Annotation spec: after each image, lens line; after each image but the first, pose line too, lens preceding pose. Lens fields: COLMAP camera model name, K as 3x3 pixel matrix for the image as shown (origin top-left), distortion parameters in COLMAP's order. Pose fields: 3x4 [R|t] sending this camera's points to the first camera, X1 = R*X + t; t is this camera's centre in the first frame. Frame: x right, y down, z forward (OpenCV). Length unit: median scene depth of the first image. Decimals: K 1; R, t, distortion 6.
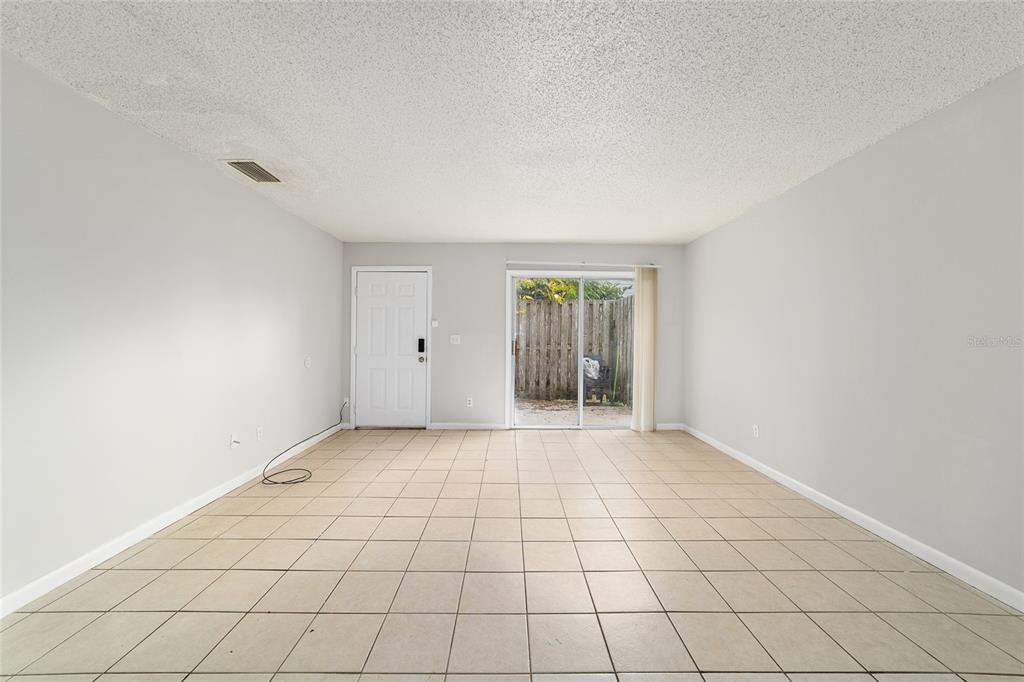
lens RADIAL K [[391.1, 0, 509.2], [0, 391.1, 340.2], [0, 0, 1]] dist [-0.006877, 0.001556]
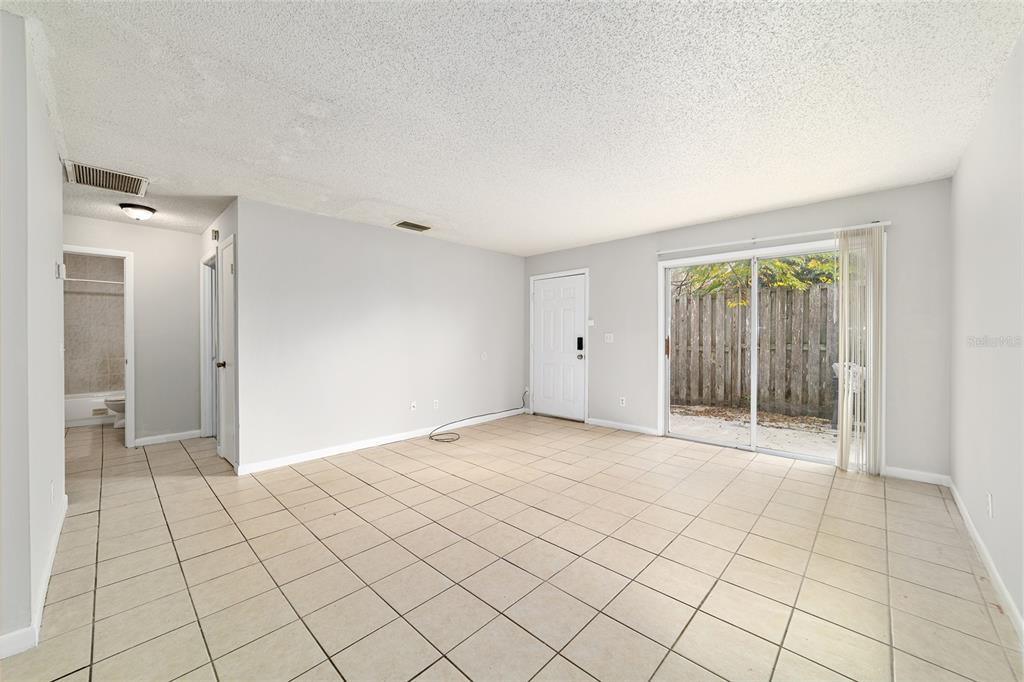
lens RADIAL K [[391.1, 0, 511.5], [0, 391.1, 337.0], [0, 0, 1]] dist [-0.006877, 0.001556]
pose [[0.722531, -0.006262, -0.691310, 0.374802], [0.003858, 0.999980, -0.005025, 0.000306], [0.691328, 0.000964, 0.722541, 0.101502]]
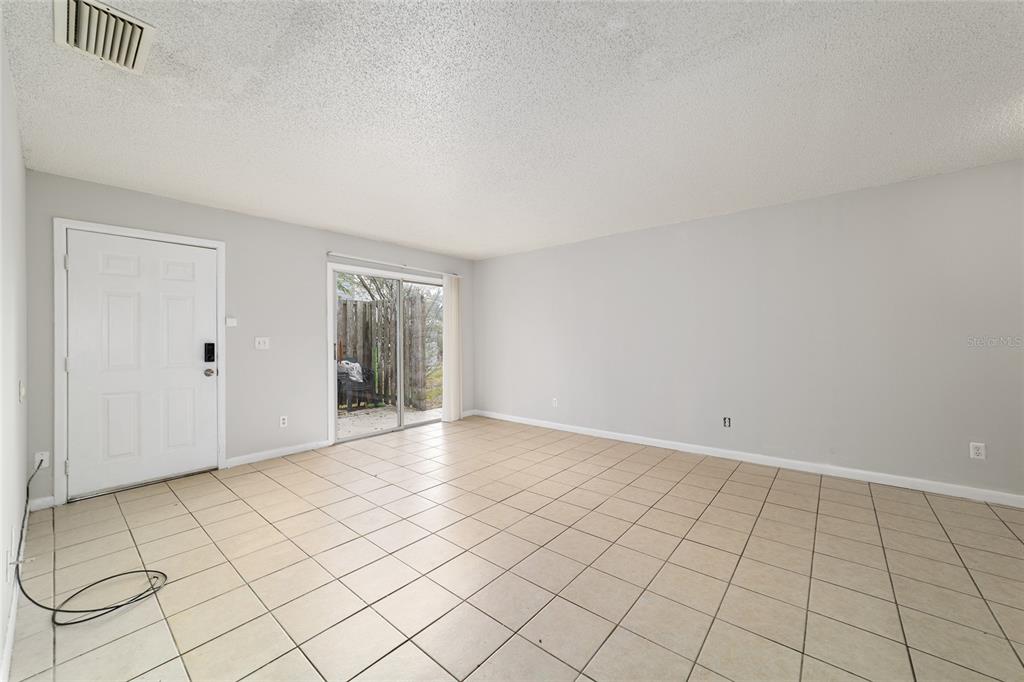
lens RADIAL K [[391.1, 0, 510.9], [0, 391.1, 339.0], [0, 0, 1]] dist [-0.006877, 0.001556]
pose [[0.647914, -0.010320, 0.761644, -0.404781], [0.014899, 0.999889, 0.000874, -0.003147], [-0.761568, 0.010782, 0.647996, 0.131309]]
